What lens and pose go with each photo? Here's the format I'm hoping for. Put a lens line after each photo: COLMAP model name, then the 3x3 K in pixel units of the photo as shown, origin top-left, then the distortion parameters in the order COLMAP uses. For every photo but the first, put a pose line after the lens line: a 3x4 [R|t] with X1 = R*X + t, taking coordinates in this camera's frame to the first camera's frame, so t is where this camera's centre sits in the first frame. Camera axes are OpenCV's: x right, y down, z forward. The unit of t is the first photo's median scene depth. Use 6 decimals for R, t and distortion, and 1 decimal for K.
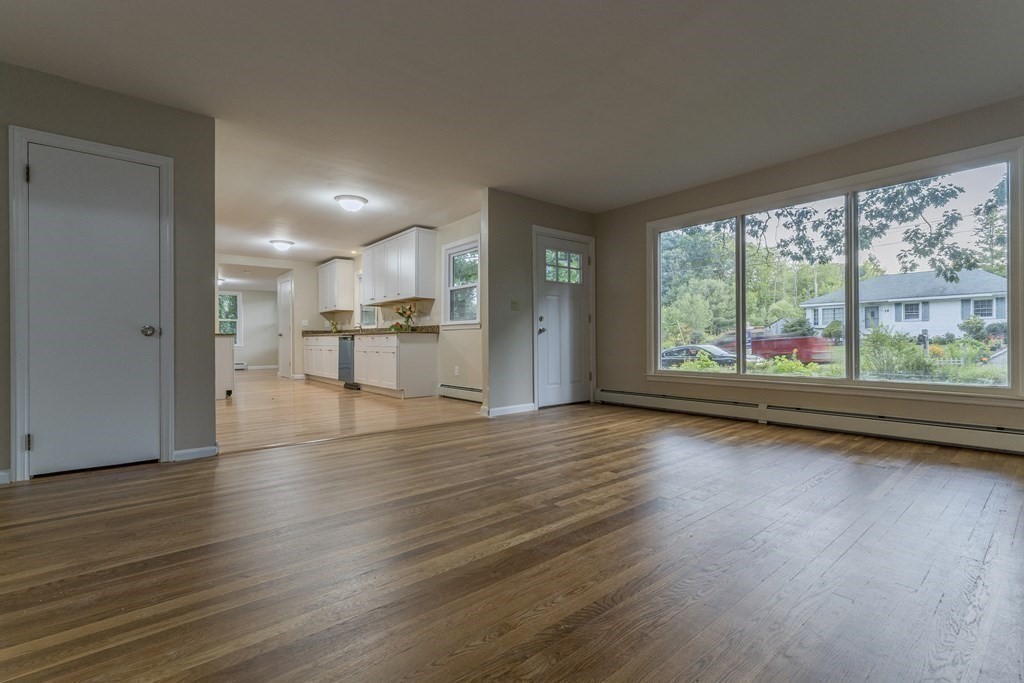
lens RADIAL K [[458.4, 0, 515.6], [0, 458.4, 339.5], [0, 0, 1]] dist [-0.000435, -0.000284]
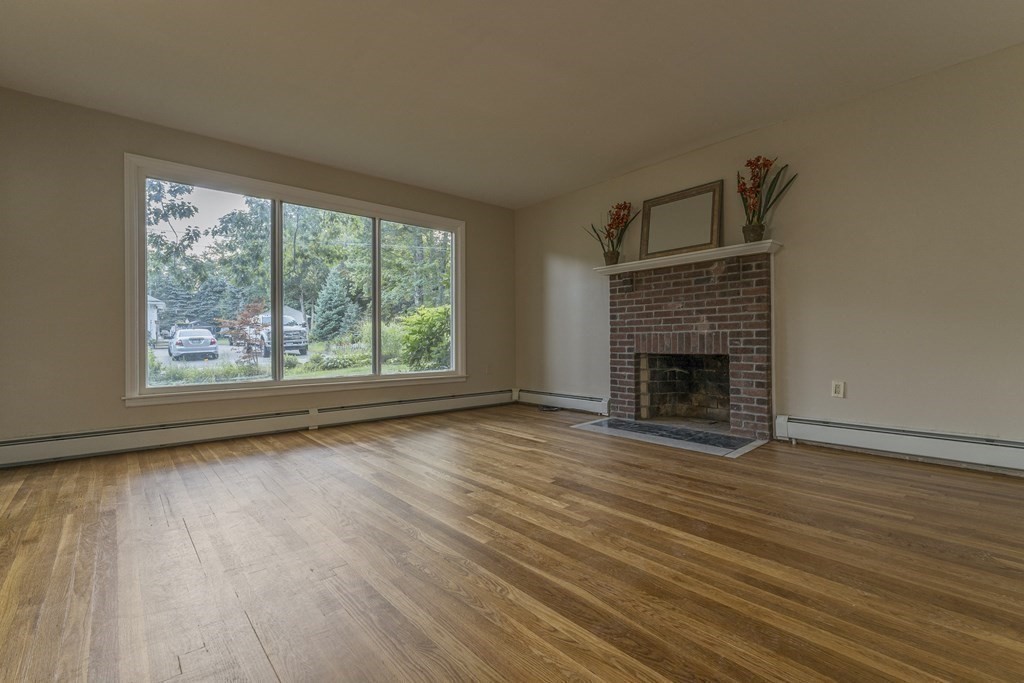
lens RADIAL K [[458.5, 0, 516.5], [0, 458.5, 339.7], [0, 0, 1]] dist [-0.002026, -0.000112]
pose [[-0.024419, 0.007842, 0.999671, -0.654447], [0.003295, 0.999964, -0.007764, 0.009539], [-0.999696, 0.003105, -0.024444, 0.934811]]
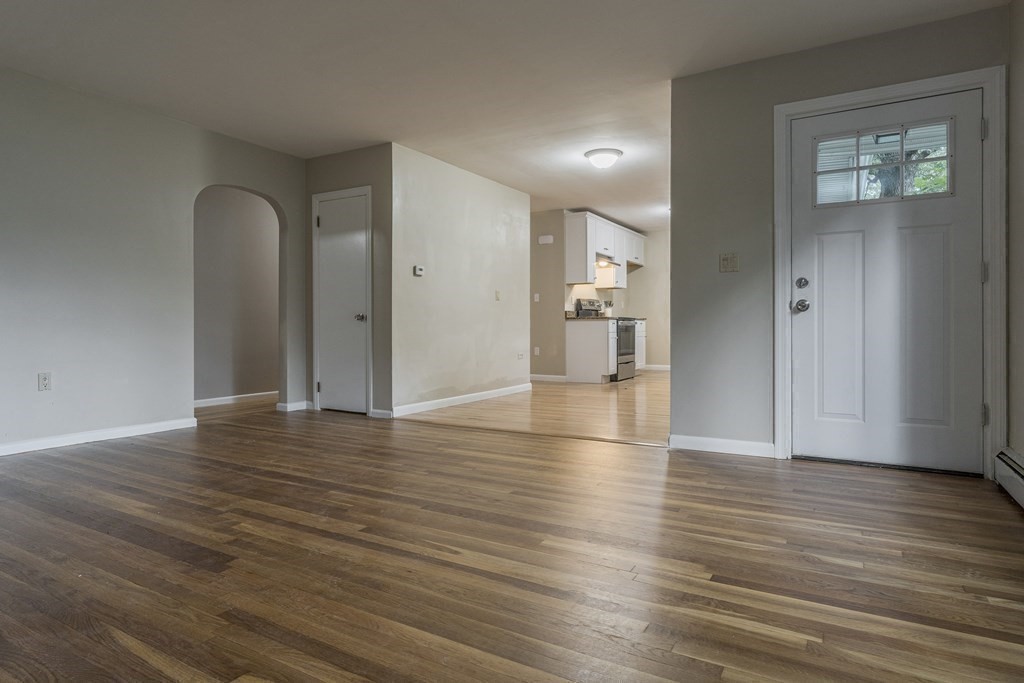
lens RADIAL K [[576.4, 0, 512.0], [0, 576.4, 323.7], [0, 0, 1]] dist [-0.002096, 0.000207]
pose [[0.339480, 0.001924, -0.940611, 1.060621], [0.001928, 0.999994, 0.002741, -0.004456], [0.940611, -0.002744, 0.339474, 0.924109]]
